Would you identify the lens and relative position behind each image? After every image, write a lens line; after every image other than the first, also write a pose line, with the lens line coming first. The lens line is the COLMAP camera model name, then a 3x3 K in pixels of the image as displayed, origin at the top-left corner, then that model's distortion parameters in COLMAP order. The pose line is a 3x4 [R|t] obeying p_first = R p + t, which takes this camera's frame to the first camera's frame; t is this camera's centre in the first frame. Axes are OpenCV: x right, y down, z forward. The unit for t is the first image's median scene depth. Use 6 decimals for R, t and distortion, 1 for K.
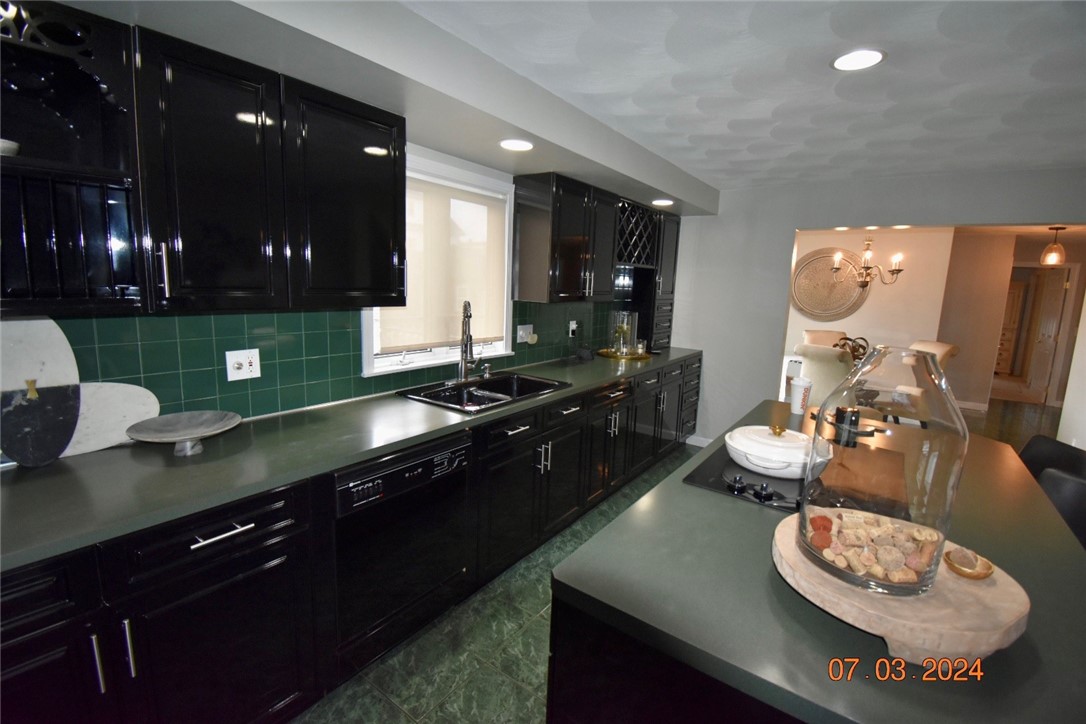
lens RADIAL K [[477.9, 0, 544.8], [0, 477.9, 358.0], [0, 0, 1]] dist [0.018506, -0.025746]
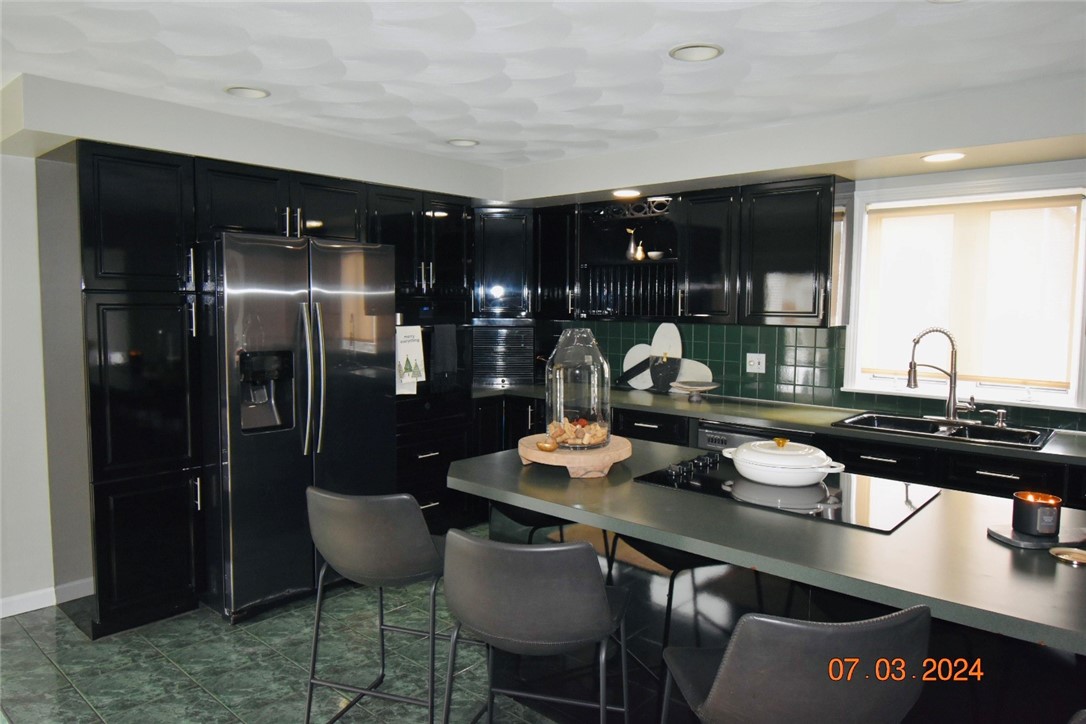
lens RADIAL K [[721.2, 0, 543.0], [0, 721.2, 362.0], [0, 0, 1]] dist [0.008856, -0.025047]
pose [[-0.088856, 0.044811, -0.995036, 1.285106], [-0.169643, 0.983711, 0.059450, -0.008439], [0.981492, 0.174083, -0.079807, 0.388230]]
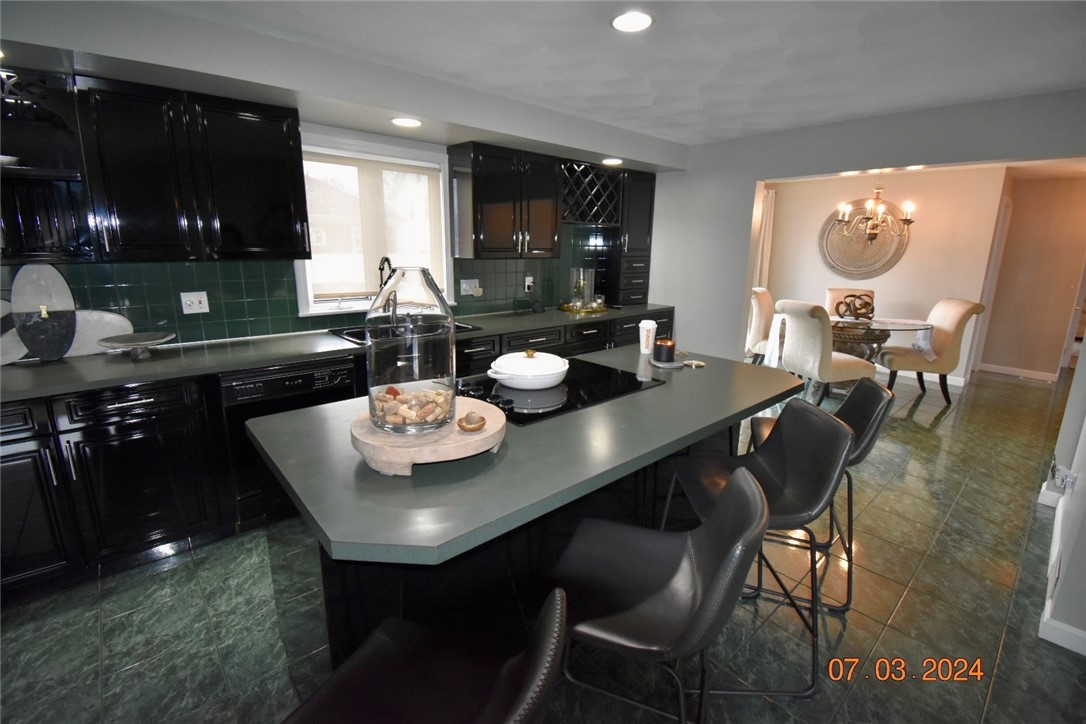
lens RADIAL K [[477.9, 0, 544.8], [0, 477.9, 358.0], [0, 0, 1]] dist [0.018506, -0.025746]
pose [[0.976659, 0.024968, -0.213342, 0.501539], [-0.011017, 0.997737, 0.066331, 0.052946], [0.214515, -0.062432, 0.974723, -0.114068]]
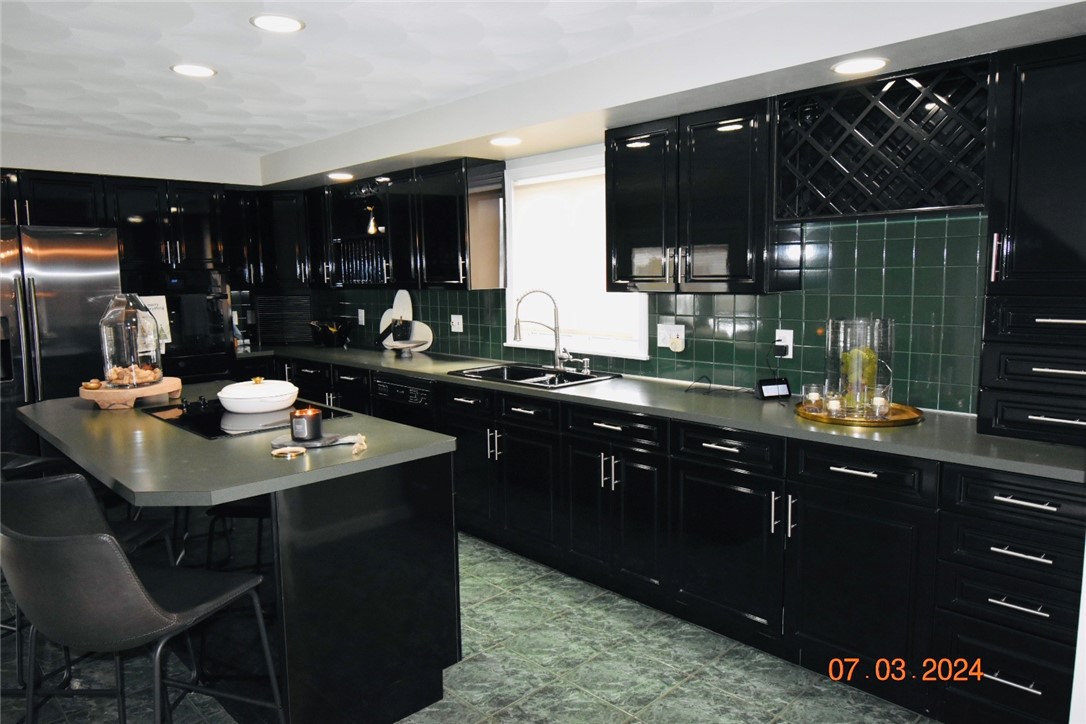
lens RADIAL K [[721.2, 0, 543.0], [0, 721.2, 362.0], [0, 0, 1]] dist [0.008856, -0.025047]
pose [[-0.165525, 0.084383, -0.982589, 1.419772], [-0.150561, 0.982491, 0.109737, -0.136325], [0.974645, 0.166104, -0.149922, 1.286365]]
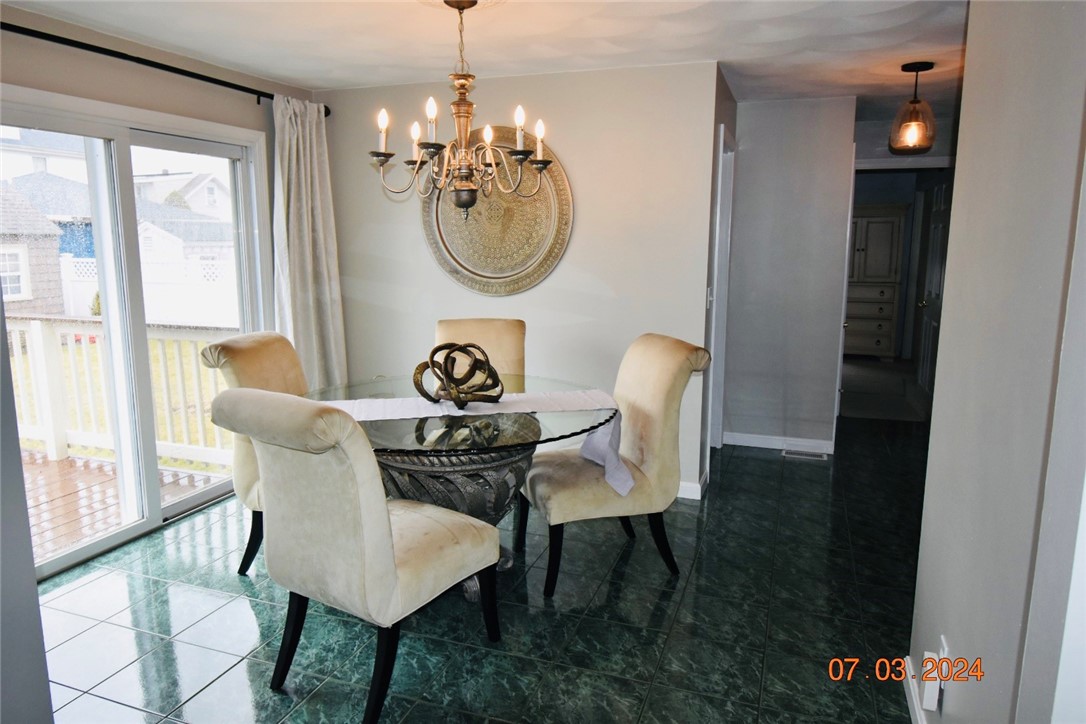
lens RADIAL K [[721.2, 0, 543.0], [0, 721.2, 362.0], [0, 0, 1]] dist [0.008856, -0.025047]
pose [[0.958431, -0.081902, 0.273317, 1.119255], [0.077415, 0.996628, 0.027181, -0.077369], [-0.274622, -0.004892, 0.961540, 0.899460]]
